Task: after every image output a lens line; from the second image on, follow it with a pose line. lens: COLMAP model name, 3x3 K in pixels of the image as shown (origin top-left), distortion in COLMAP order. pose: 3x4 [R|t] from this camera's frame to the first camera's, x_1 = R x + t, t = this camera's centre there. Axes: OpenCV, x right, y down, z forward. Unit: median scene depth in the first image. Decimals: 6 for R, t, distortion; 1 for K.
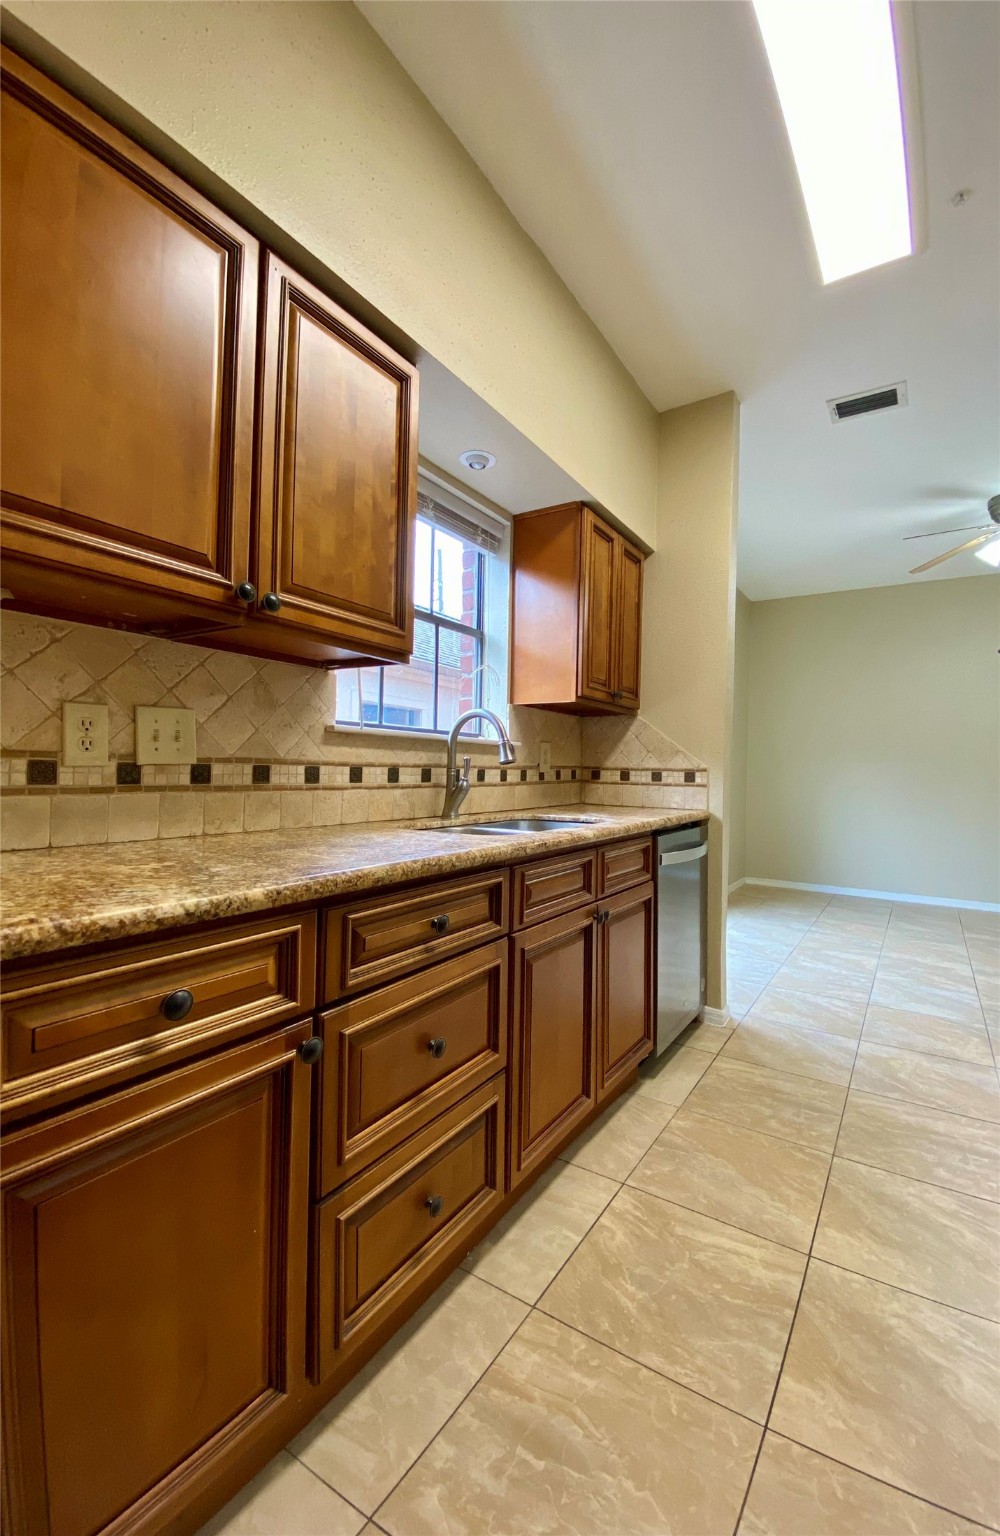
lens RADIAL K [[628.3, 0, 531.4], [0, 628.3, 764.3], [0, 0, 1]] dist [-0.011254, -0.000909]
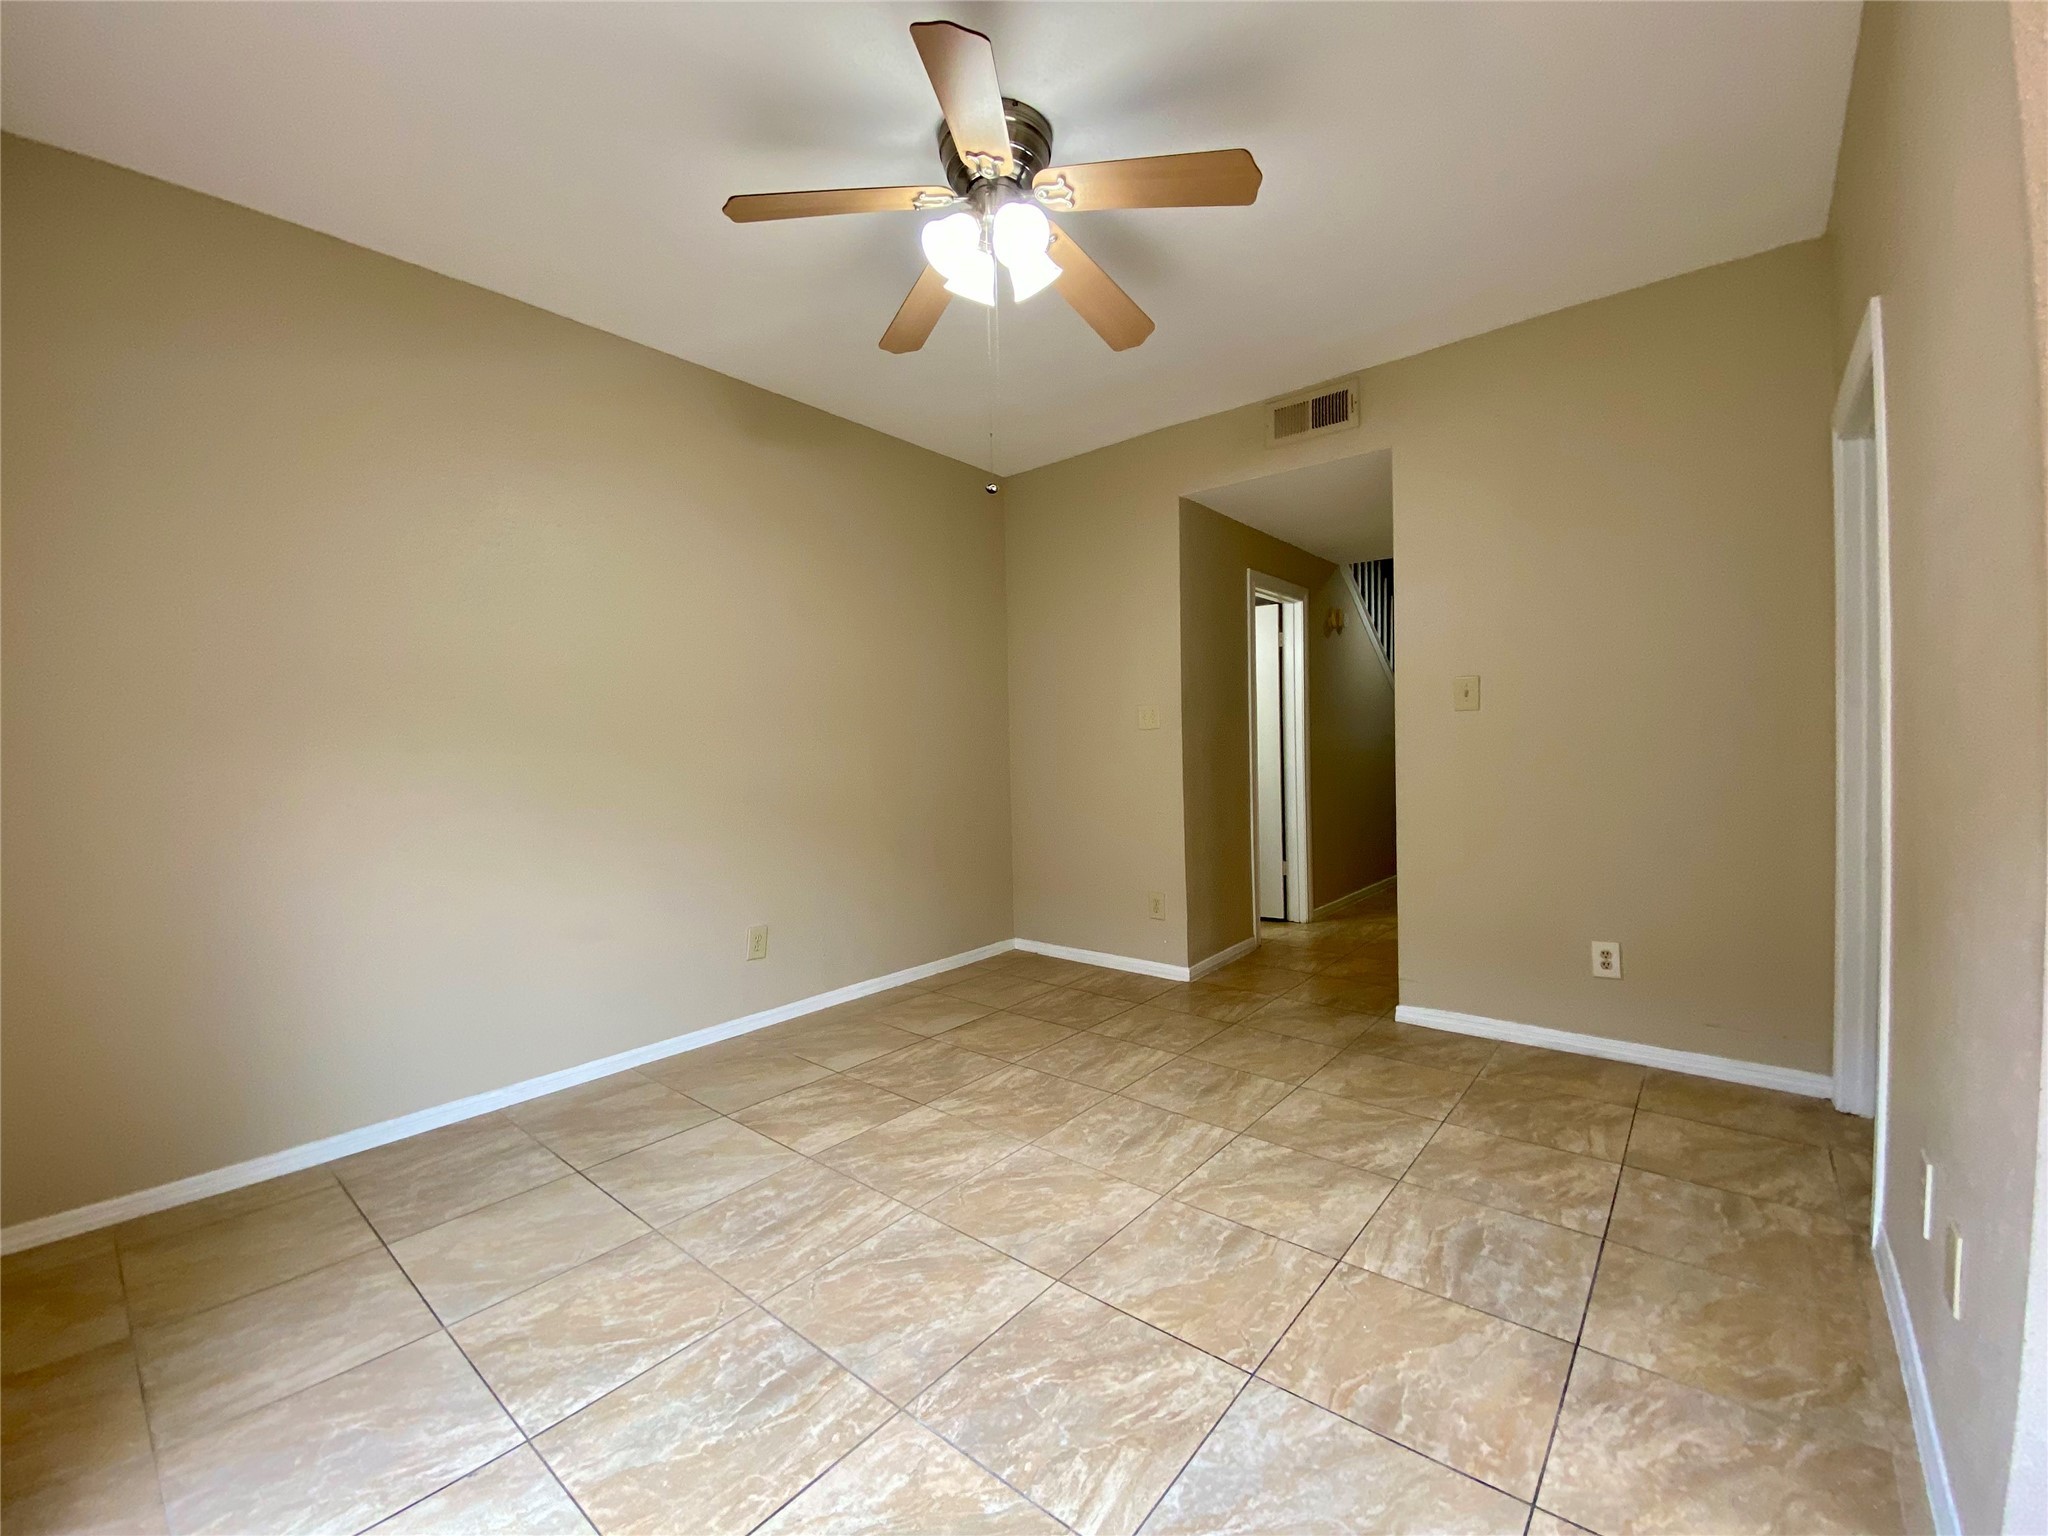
lens RADIAL K [[840.0, 0, 1011.5], [0, 840.0, 764.2], [0, 0, 1]] dist [0.003288, -0.007017]
pose [[0.139413, -0.049331, 0.989005, 0.281266], [0.016280, 0.998738, 0.047522, -0.033660], [-0.990100, 0.009476, 0.140040, 1.408776]]
